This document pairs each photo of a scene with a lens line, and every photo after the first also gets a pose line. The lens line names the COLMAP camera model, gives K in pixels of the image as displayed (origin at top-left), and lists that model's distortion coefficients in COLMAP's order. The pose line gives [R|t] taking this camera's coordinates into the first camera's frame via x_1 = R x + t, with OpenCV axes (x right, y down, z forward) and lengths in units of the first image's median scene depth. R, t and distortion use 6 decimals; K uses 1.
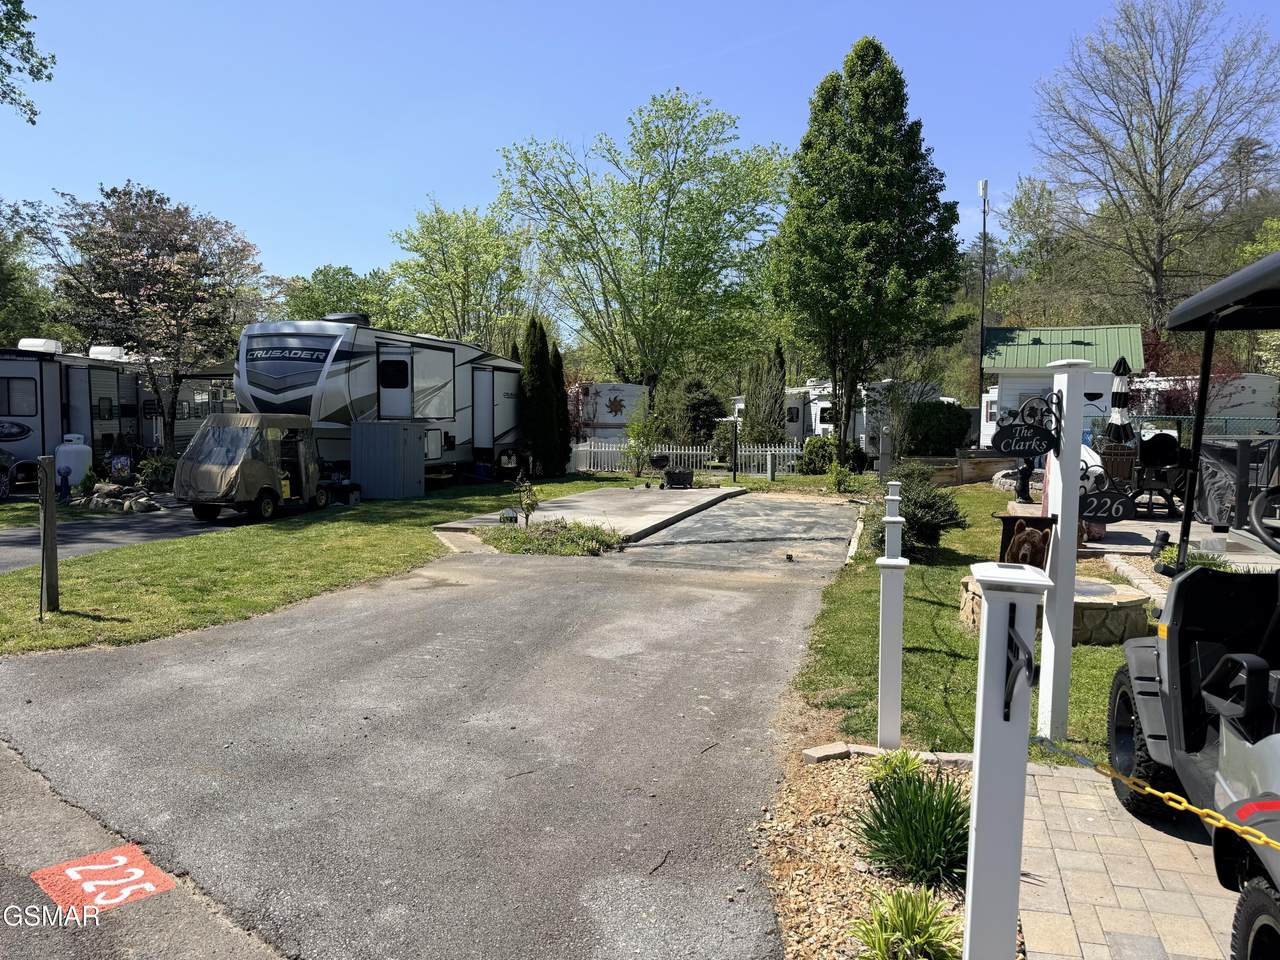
lens RADIAL K [[892.9, 0, 640.0], [0, 892.9, 480.0], [0, 0, 1]] dist [0.064628, -0.094725]
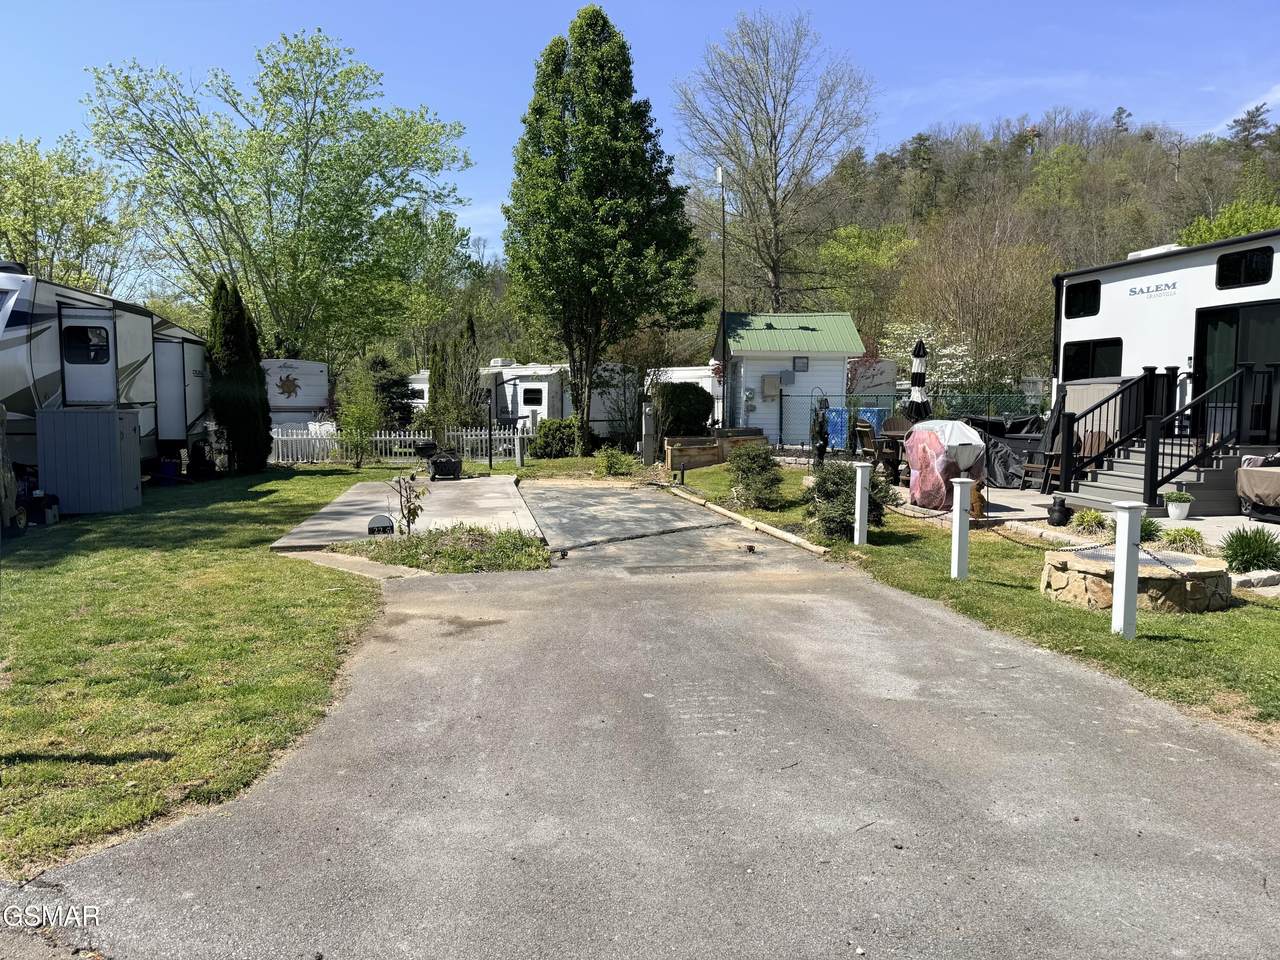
lens RADIAL K [[895.5, 0, 636.3], [0, 895.5, 487.7], [0, 0, 1]] dist [0.029293, -0.038095]
pose [[0.898852, -0.051267, 0.435244, -0.177718], [0.038322, 0.998525, 0.038473, -0.009640], [-0.436574, -0.017902, 0.899490, 0.111106]]
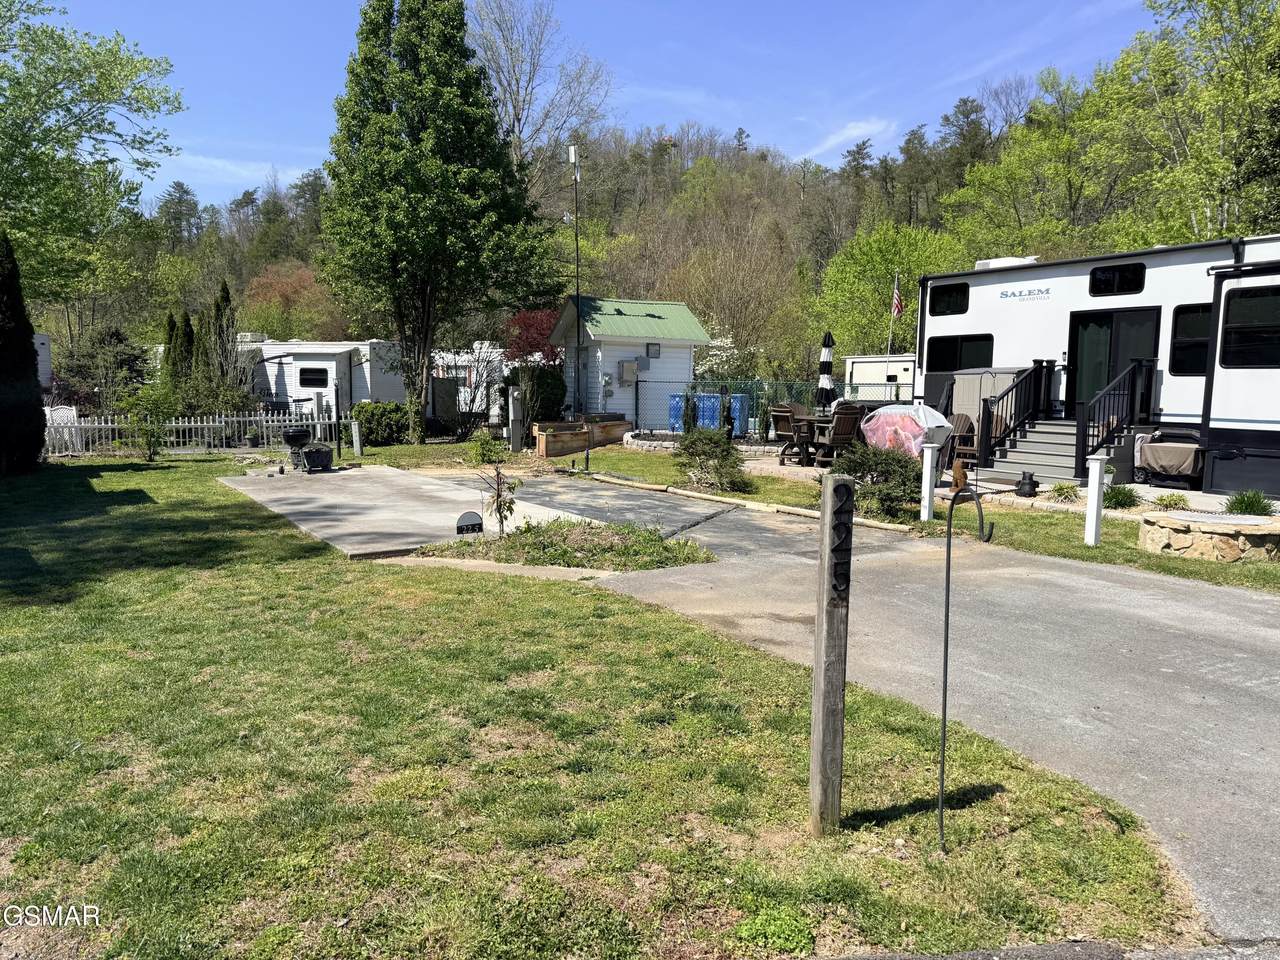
lens RADIAL K [[892.9, 0, 640.0], [0, 892.9, 480.0], [0, 0, 1]] dist [0.064628, -0.094725]
pose [[0.672473, -0.077240, 0.736080, -0.350461], [0.046900, 0.996988, 0.061771, -0.018756], [-0.738634, -0.007018, 0.674070, 0.265158]]
